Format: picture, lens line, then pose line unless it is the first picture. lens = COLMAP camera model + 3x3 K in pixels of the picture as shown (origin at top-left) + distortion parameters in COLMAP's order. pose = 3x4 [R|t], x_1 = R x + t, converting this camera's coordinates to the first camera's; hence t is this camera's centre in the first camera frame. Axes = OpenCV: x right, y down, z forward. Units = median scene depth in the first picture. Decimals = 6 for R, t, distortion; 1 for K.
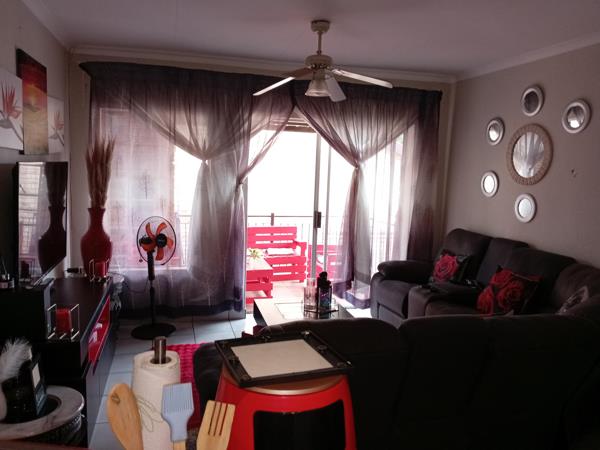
lens RADIAL K [[468.2, 0, 293.9], [0, 468.2, 222.7], [0, 0, 1]] dist [0.061952, -0.125969]
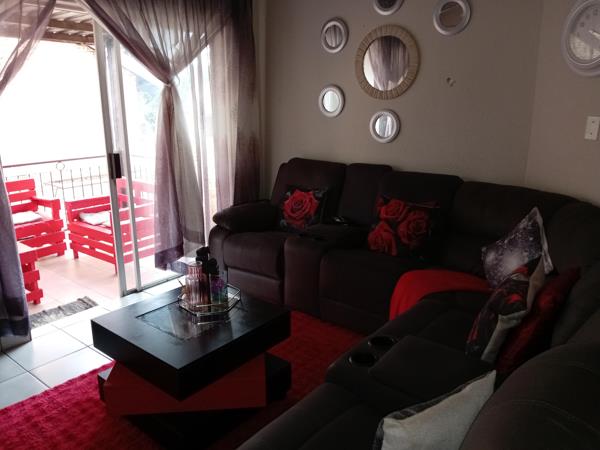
lens RADIAL K [[468.2, 0, 302.8], [0, 468.2, 227.0], [0, 0, 1]] dist [0.061952, -0.125969]
pose [[0.797469, -0.187694, 0.573423, -0.157990], [0.096912, 0.977890, 0.185308, -0.022477], [-0.595525, -0.092206, 0.798027, 0.337875]]
